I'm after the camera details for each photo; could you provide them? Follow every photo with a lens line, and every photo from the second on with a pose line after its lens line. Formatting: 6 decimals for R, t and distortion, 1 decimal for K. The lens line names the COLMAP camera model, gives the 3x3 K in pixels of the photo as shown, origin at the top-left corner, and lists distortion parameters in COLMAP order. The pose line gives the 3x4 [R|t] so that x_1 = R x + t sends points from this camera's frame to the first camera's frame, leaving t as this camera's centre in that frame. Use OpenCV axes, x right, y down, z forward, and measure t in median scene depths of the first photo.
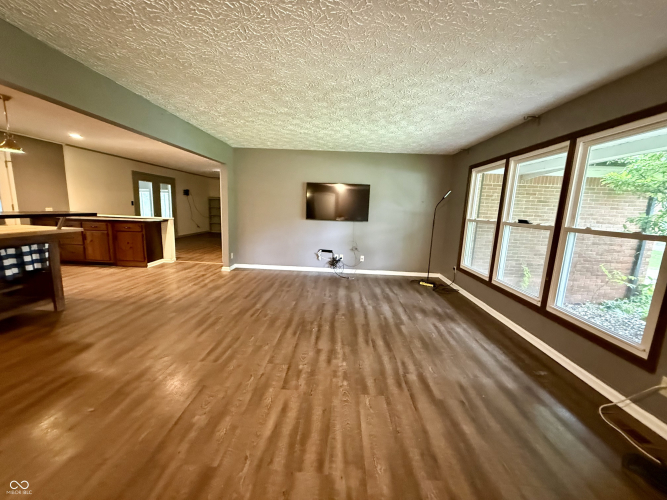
lens RADIAL K [[264.0, 0, 333.5], [0, 264.0, 250.0], [0, 0, 1]] dist [-0.001018, 0.000666]
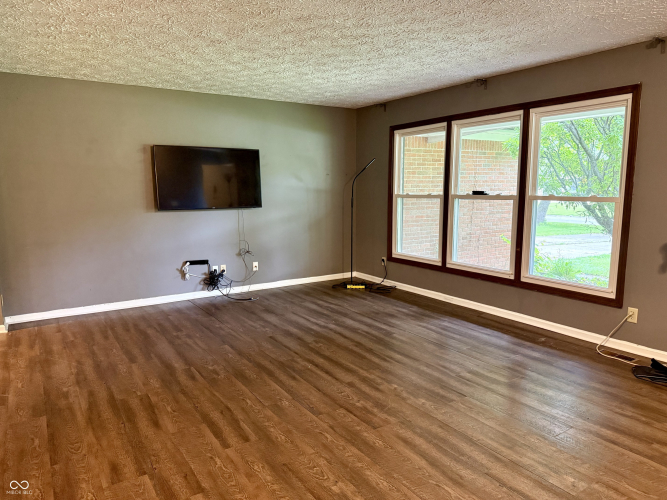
lens RADIAL K [[465.7, 0, 333.5], [0, 465.7, 250.0], [0, 0, 1]] dist [0.036155, -0.005127]
pose [[0.817255, -0.124271, 0.562718, -0.578146], [0.131154, 0.990956, 0.028364, -0.020931], [-0.561153, 0.050622, 0.826162, -0.041217]]
